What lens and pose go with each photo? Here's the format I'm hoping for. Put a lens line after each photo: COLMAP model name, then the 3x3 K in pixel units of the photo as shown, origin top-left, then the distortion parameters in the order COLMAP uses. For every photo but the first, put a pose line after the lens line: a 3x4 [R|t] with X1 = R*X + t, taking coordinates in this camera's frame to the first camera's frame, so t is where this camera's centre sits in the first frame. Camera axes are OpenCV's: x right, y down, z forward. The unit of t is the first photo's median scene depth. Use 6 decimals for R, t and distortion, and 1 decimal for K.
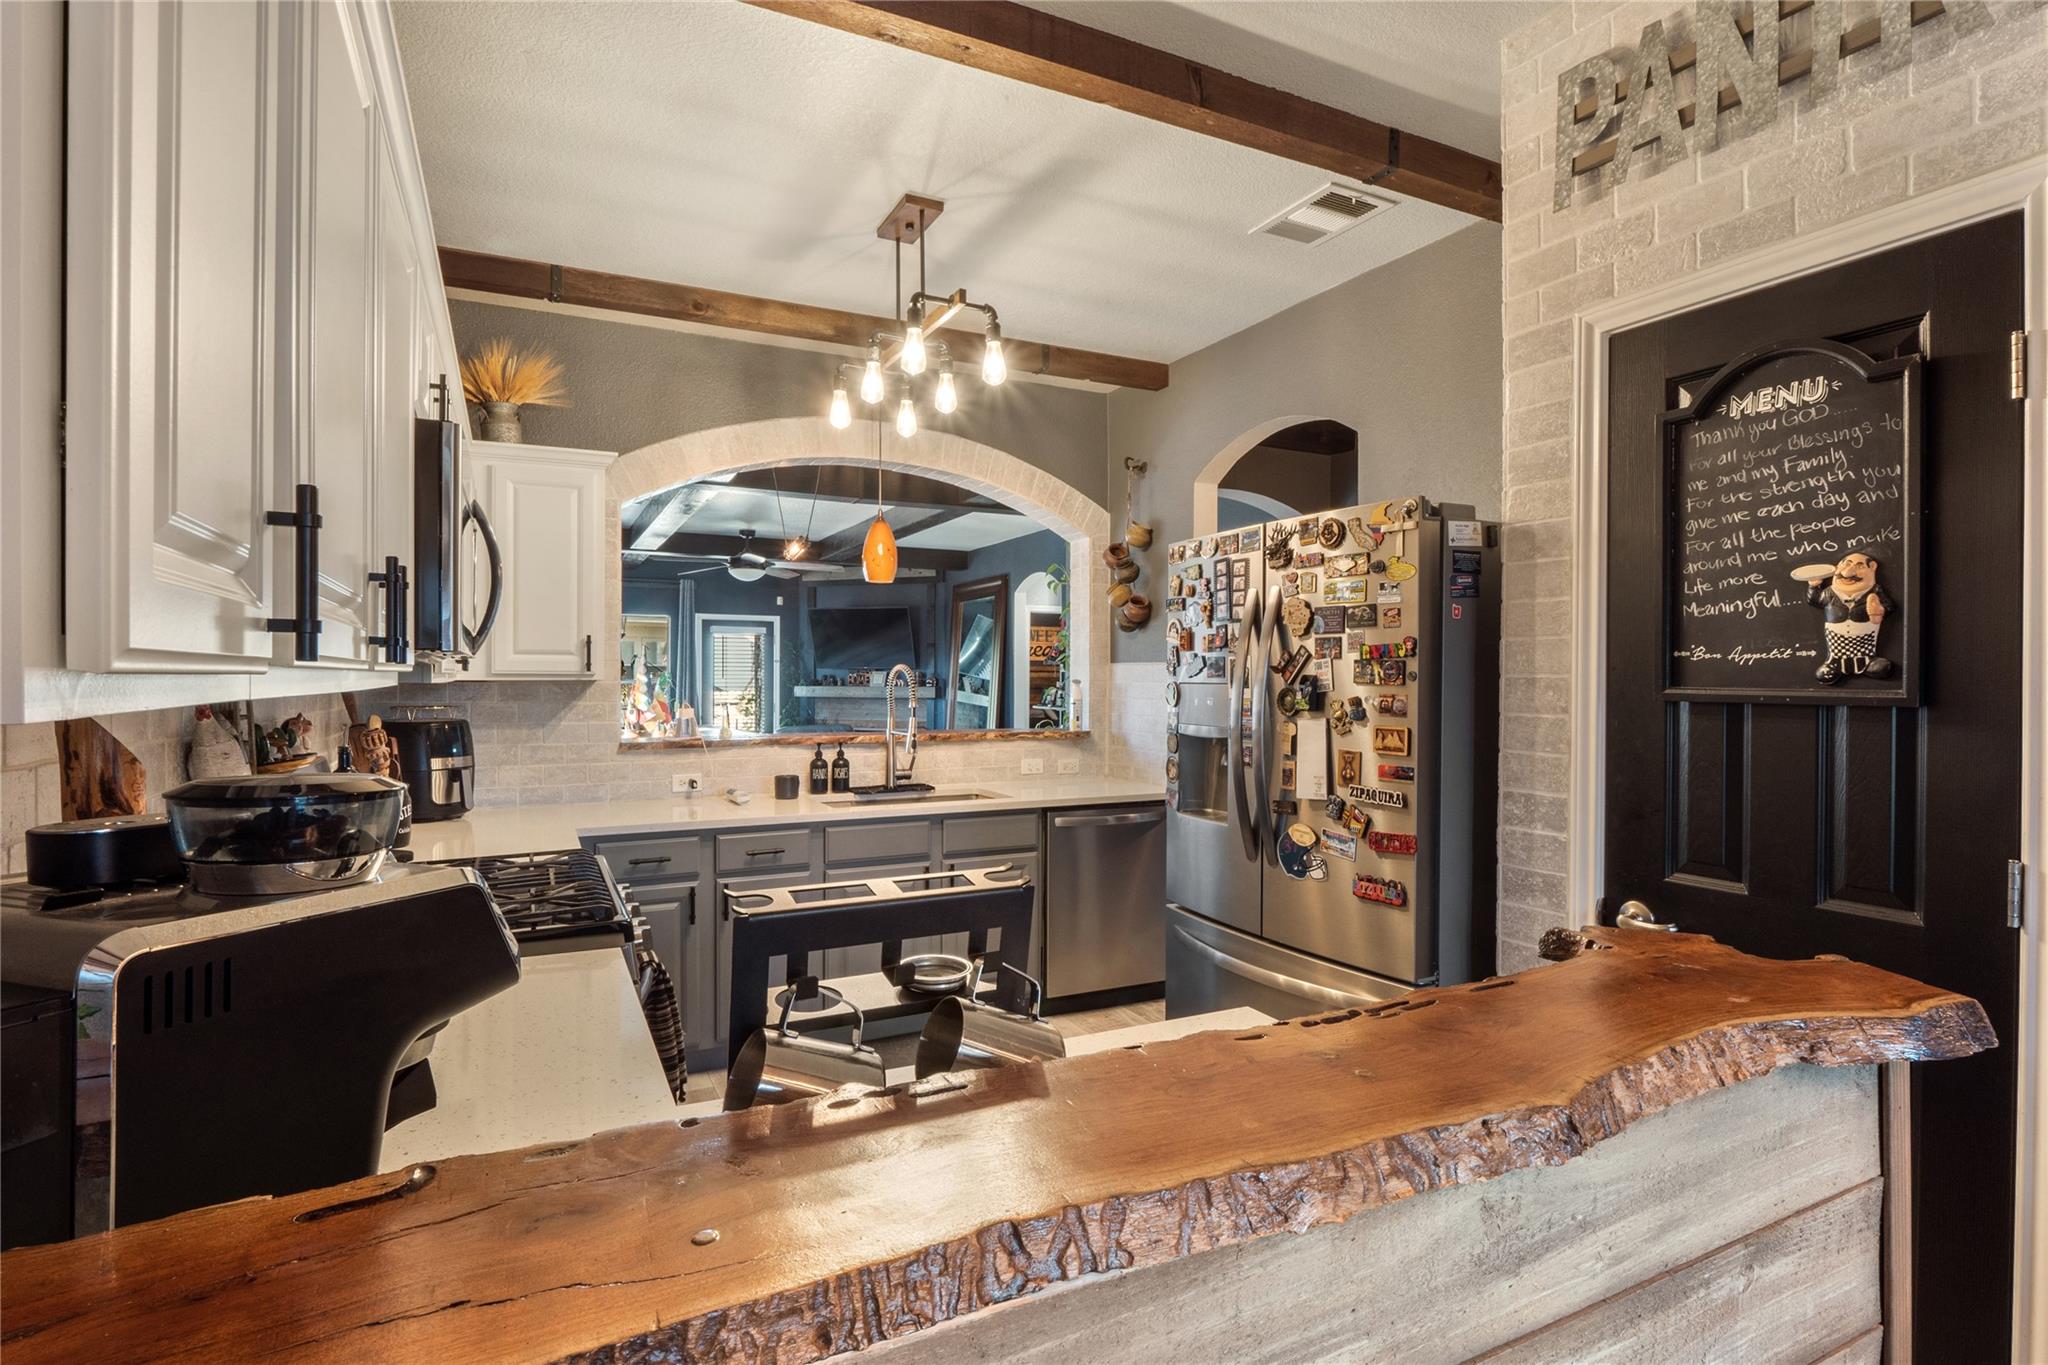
lens RADIAL K [[1006.3, 0, 1031.3], [0, 1006.3, 684.7], [0, 0, 1]] dist [-0.008979, -0.004440]
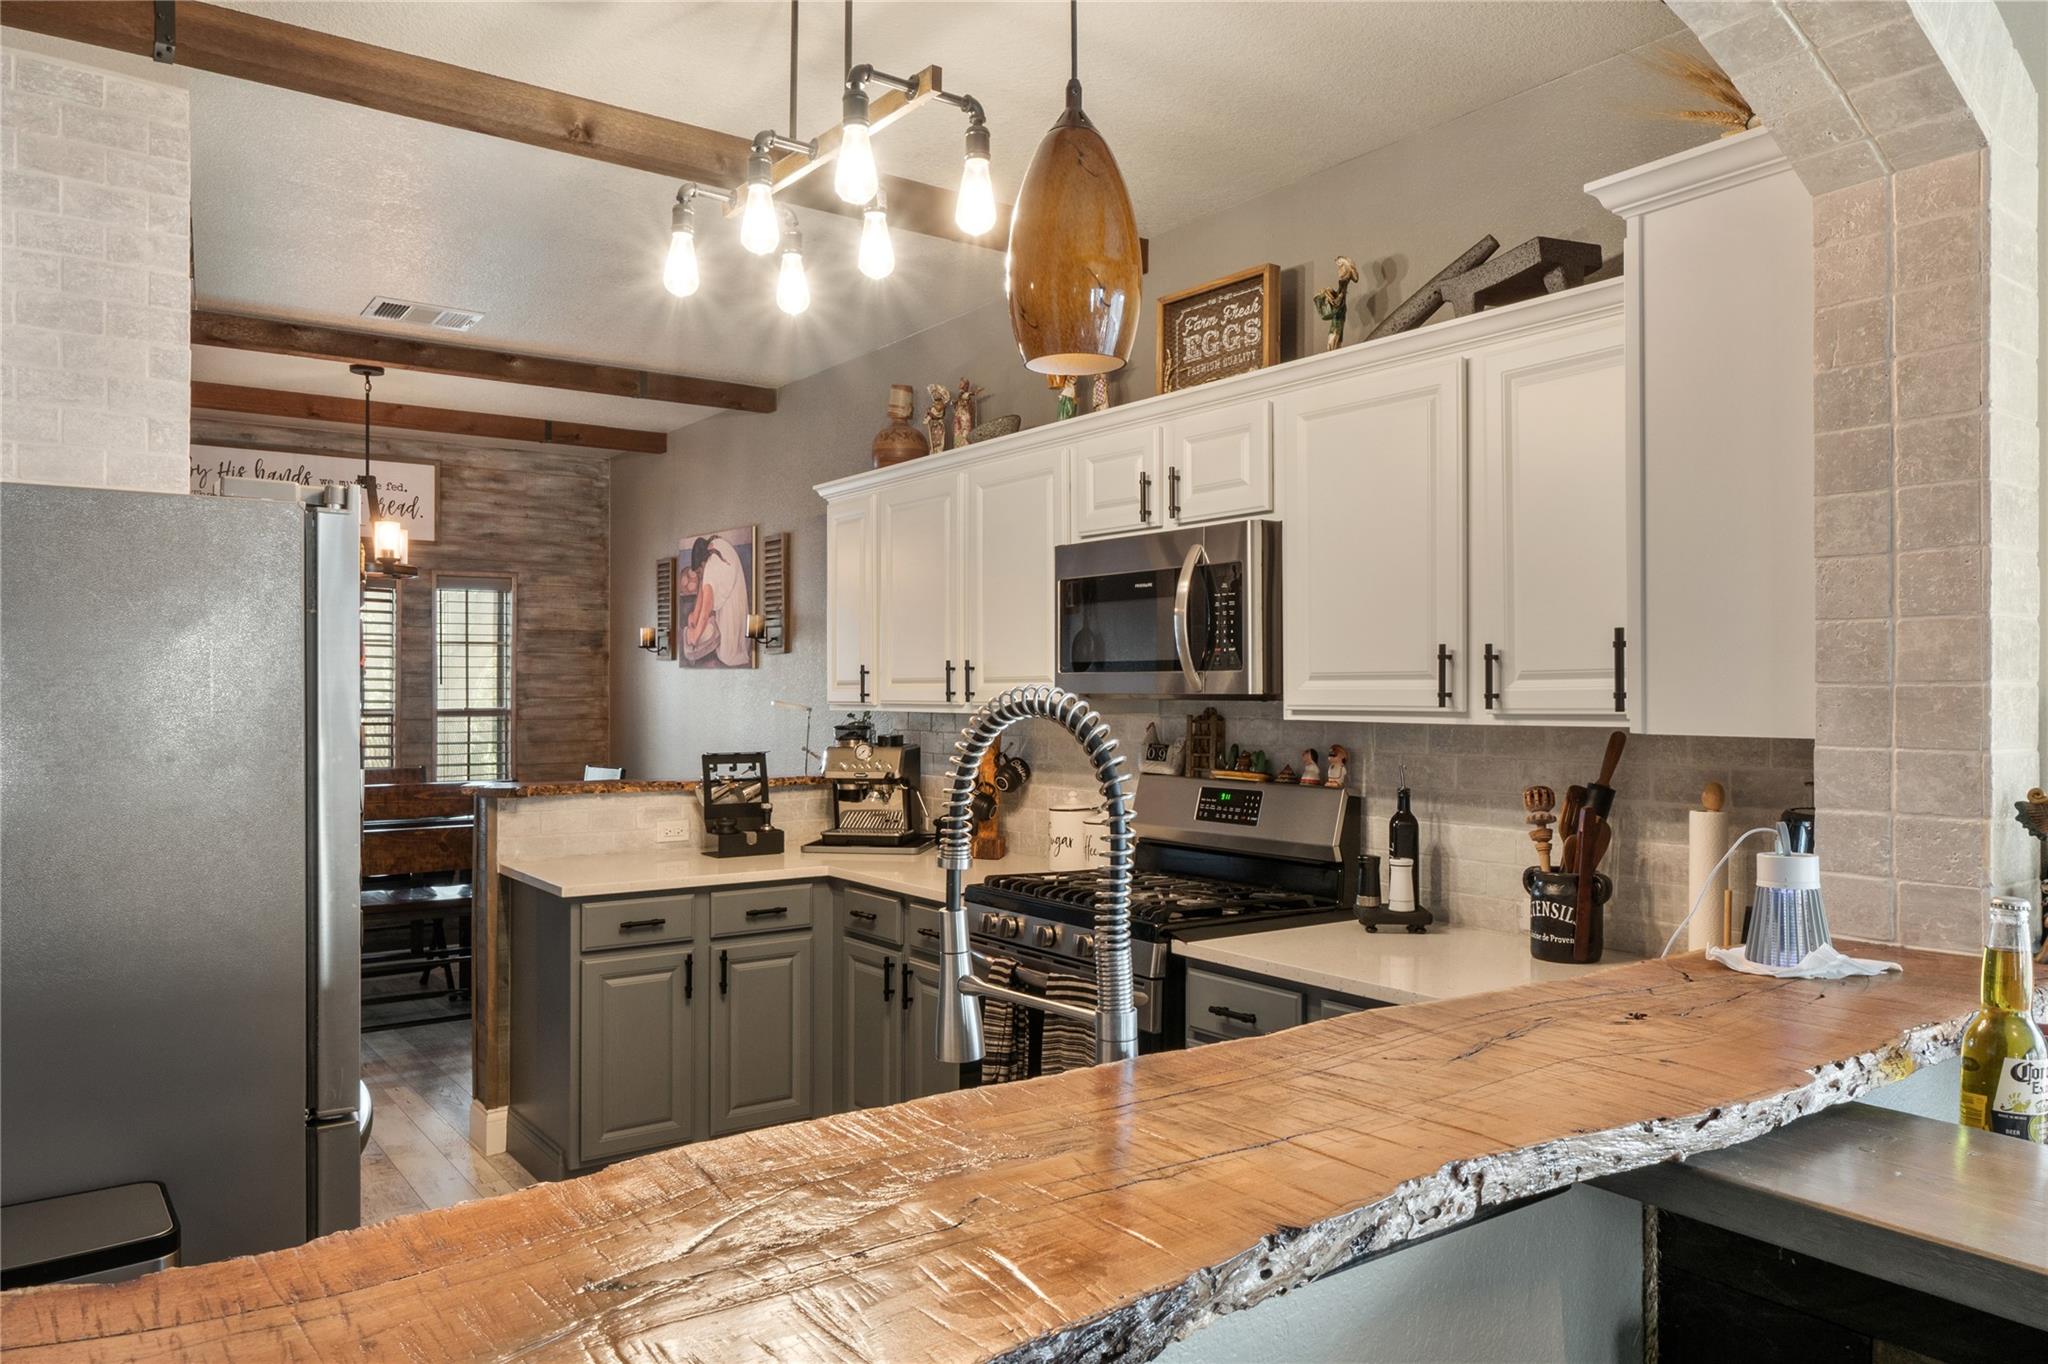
lens RADIAL K [[1411.2, 0, 985.6], [0, 1411.2, 691.2], [0, 0, 1]] dist [-0.002667, 0.004694]
pose [[-0.992200, -0.001915, -0.124645, -0.084880], [-0.002820, 0.999971, 0.007090, -0.022612], [0.124627, 0.007386, -0.992176, 1.379828]]
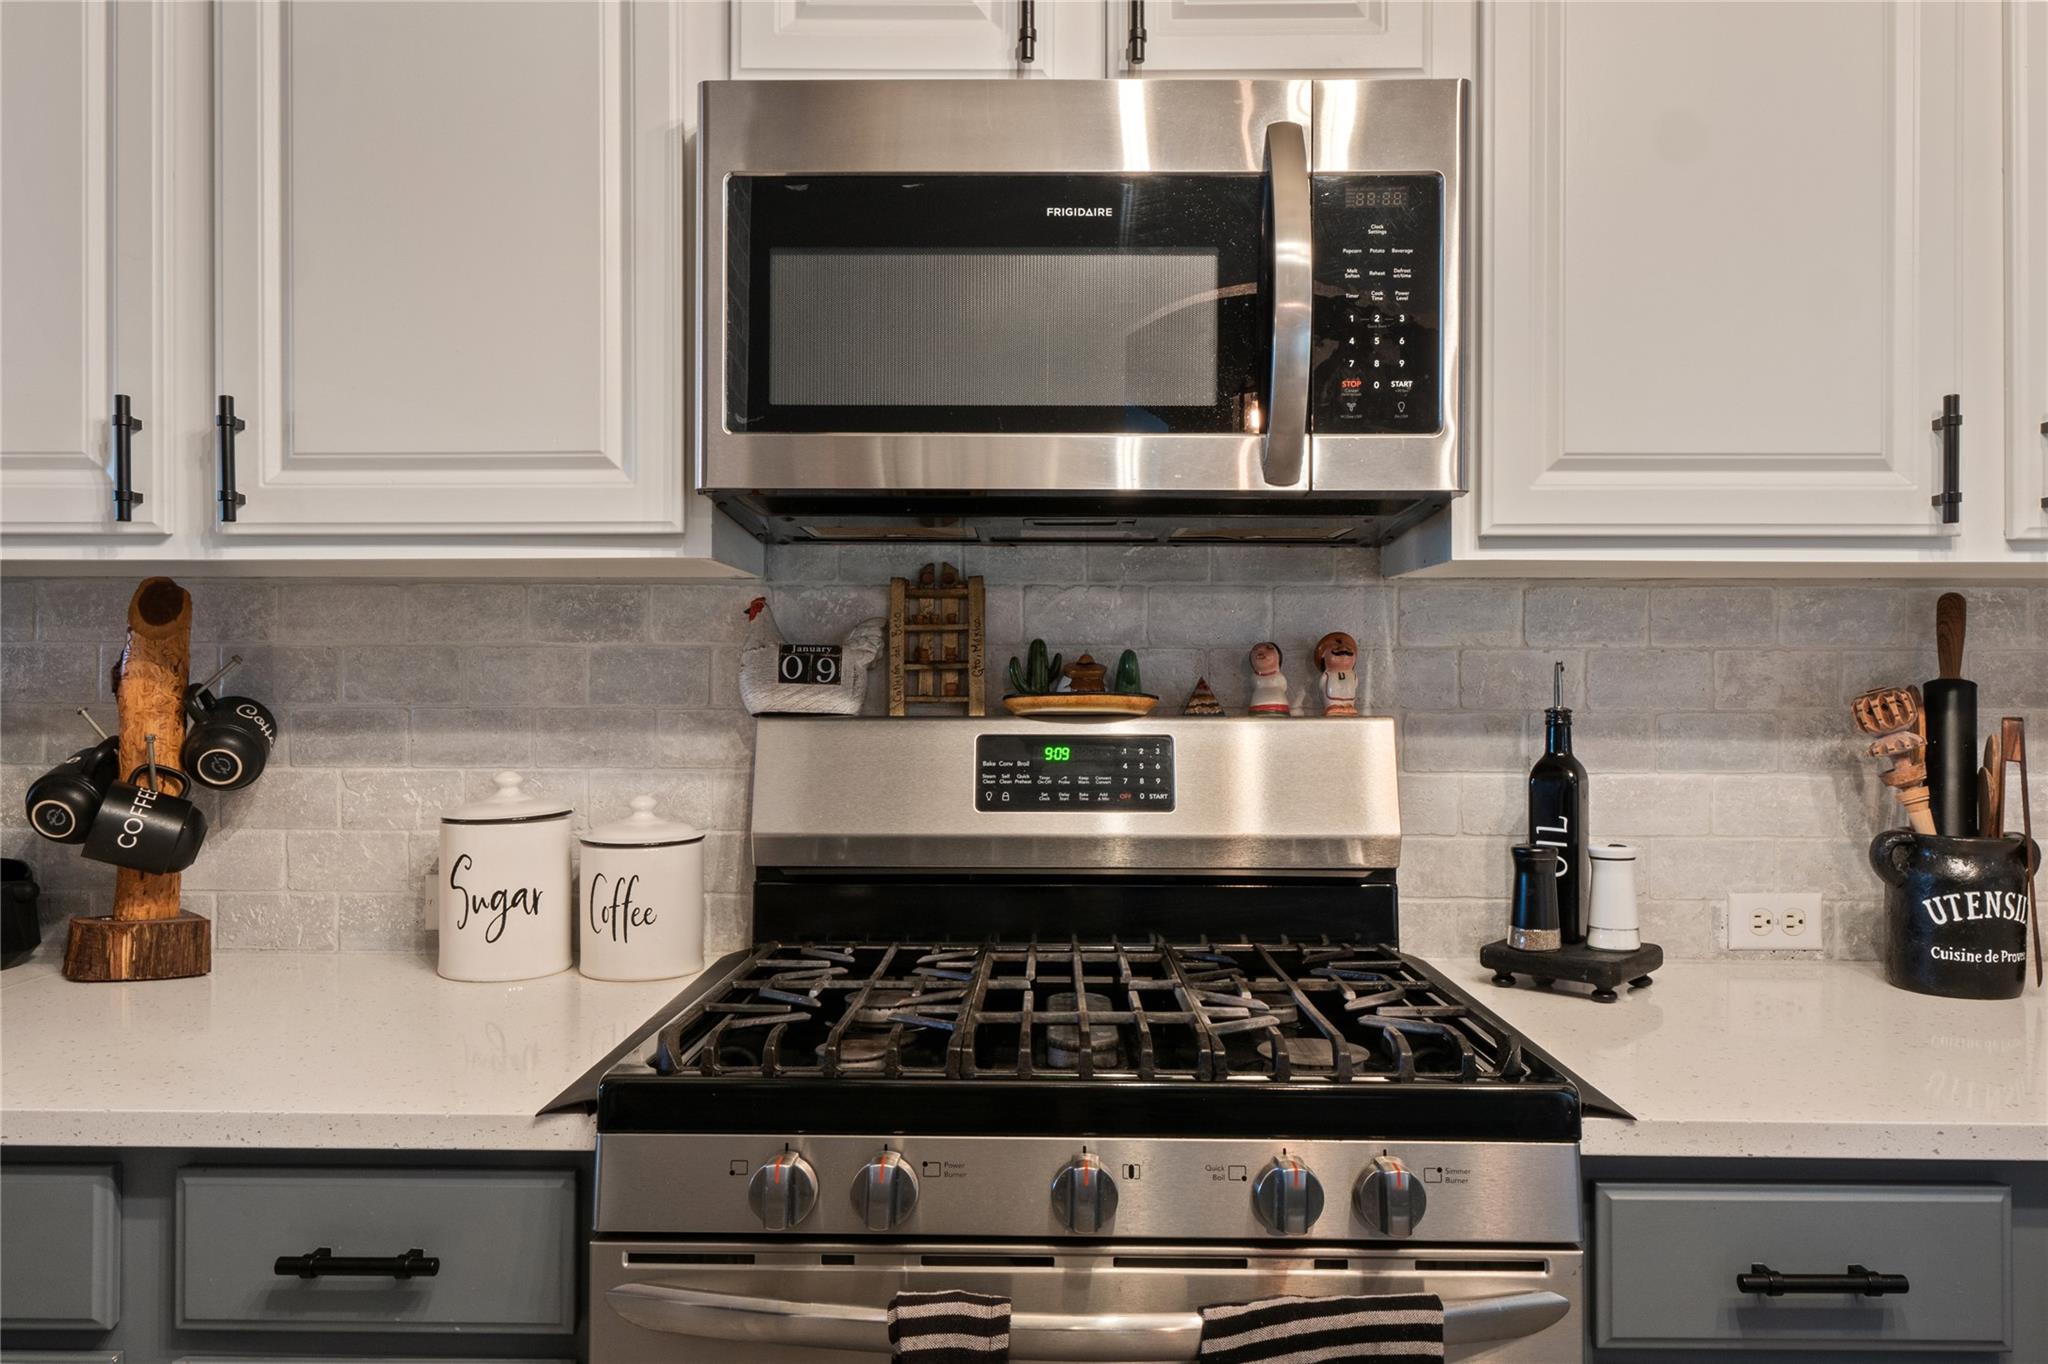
lens RADIAL K [[1411.2, 0, 1022.1], [0, 1411.2, 689.5], [0, 0, 1]] dist [-0.002667, 0.004694]
pose [[-0.472325, -0.001134, -0.881424, 0.016487], [-0.010751, 0.999932, 0.004475, 0.031967], [0.881359, 0.011590, -0.472305, 0.668997]]
